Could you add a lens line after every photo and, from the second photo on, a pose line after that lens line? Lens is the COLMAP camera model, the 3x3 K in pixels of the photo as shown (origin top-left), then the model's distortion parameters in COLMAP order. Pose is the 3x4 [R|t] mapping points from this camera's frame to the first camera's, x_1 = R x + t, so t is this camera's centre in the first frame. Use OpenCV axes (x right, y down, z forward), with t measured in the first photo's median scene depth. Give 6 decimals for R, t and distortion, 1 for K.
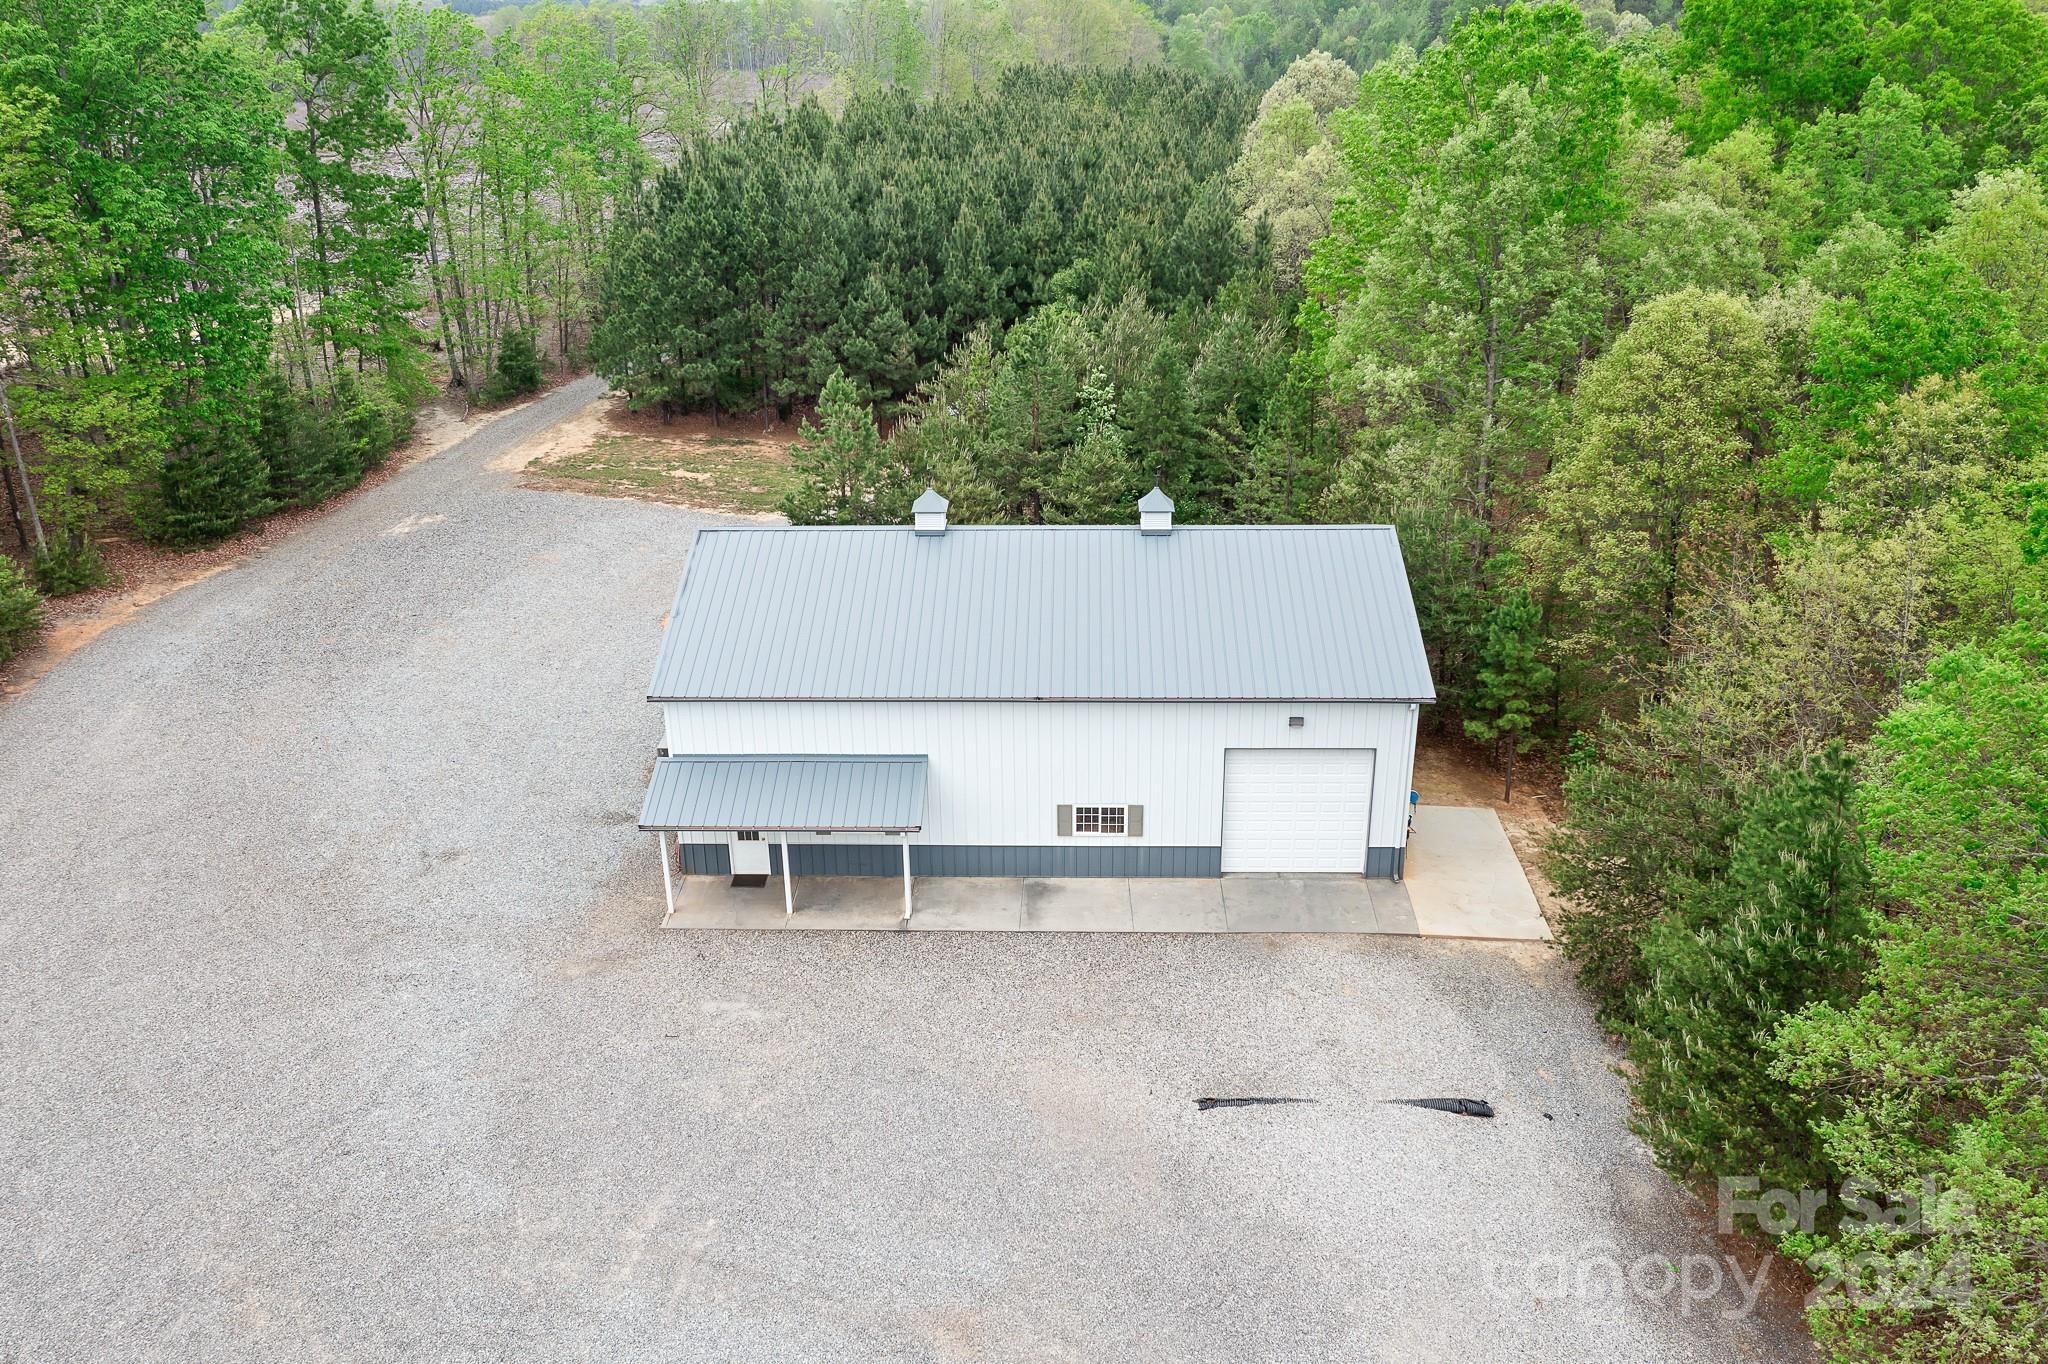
lens RADIAL K [[1692.6, 0, 1024.6], [0, 1692.6, 683.1], [0, 0, 1]] dist [-0.031214, -0.004791]
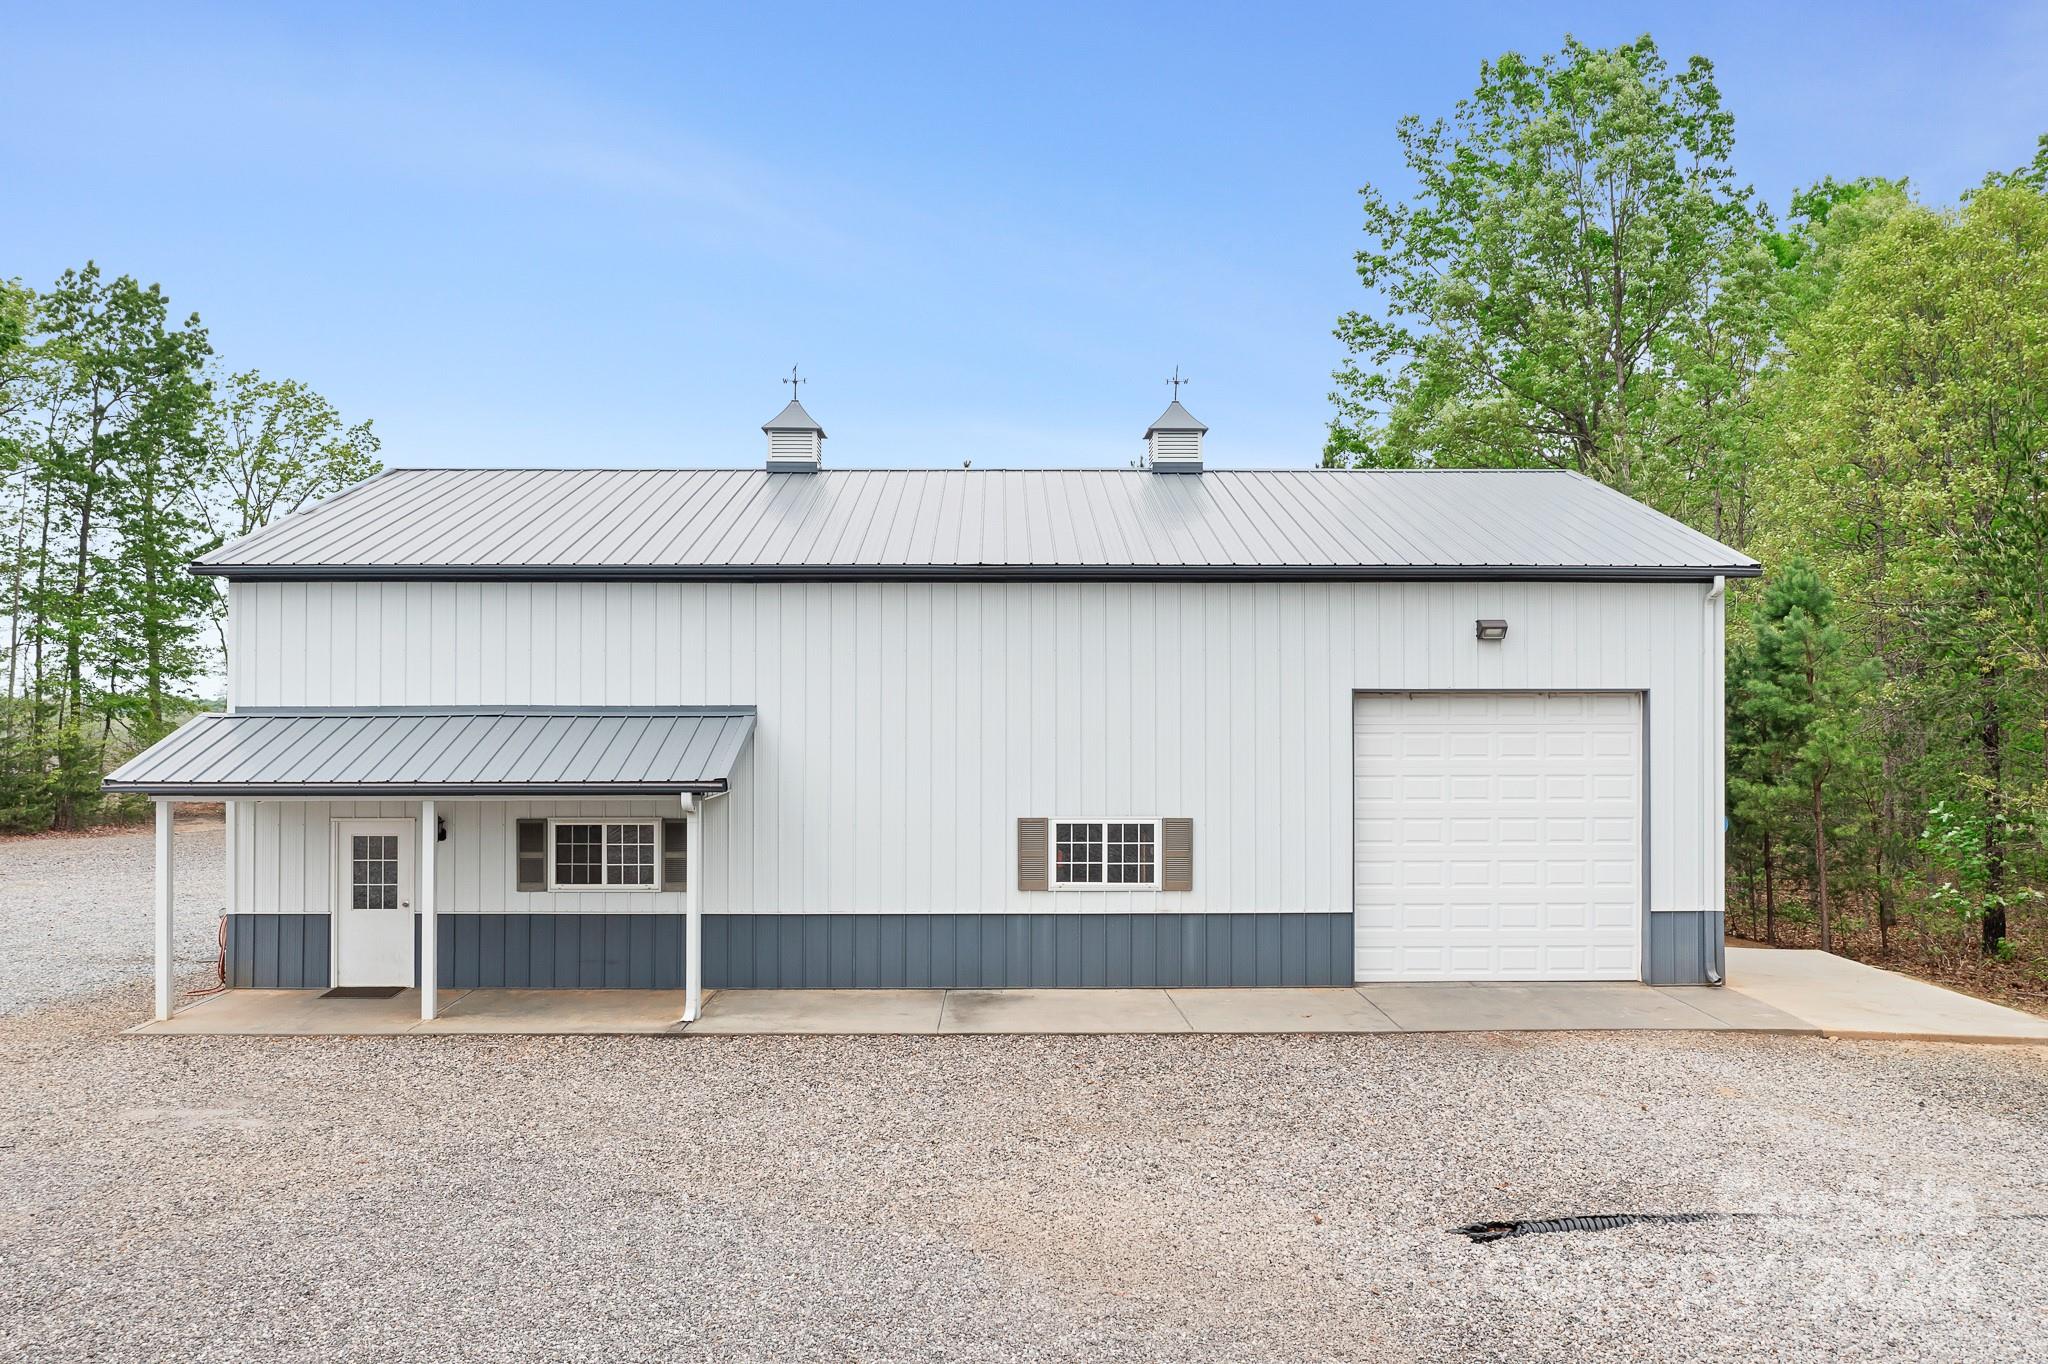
lens RADIAL K [[1692.6, 0, 1029.8], [0, 1692.6, 676.4], [0, 0, 1]] dist [-0.031214, -0.004791]
pose [[0.998668, 0.011983, 0.050183, -0.002236], [0.009586, 0.912618, -0.408701, 0.233304], [-0.050695, 0.408638, 0.911288, 0.534385]]
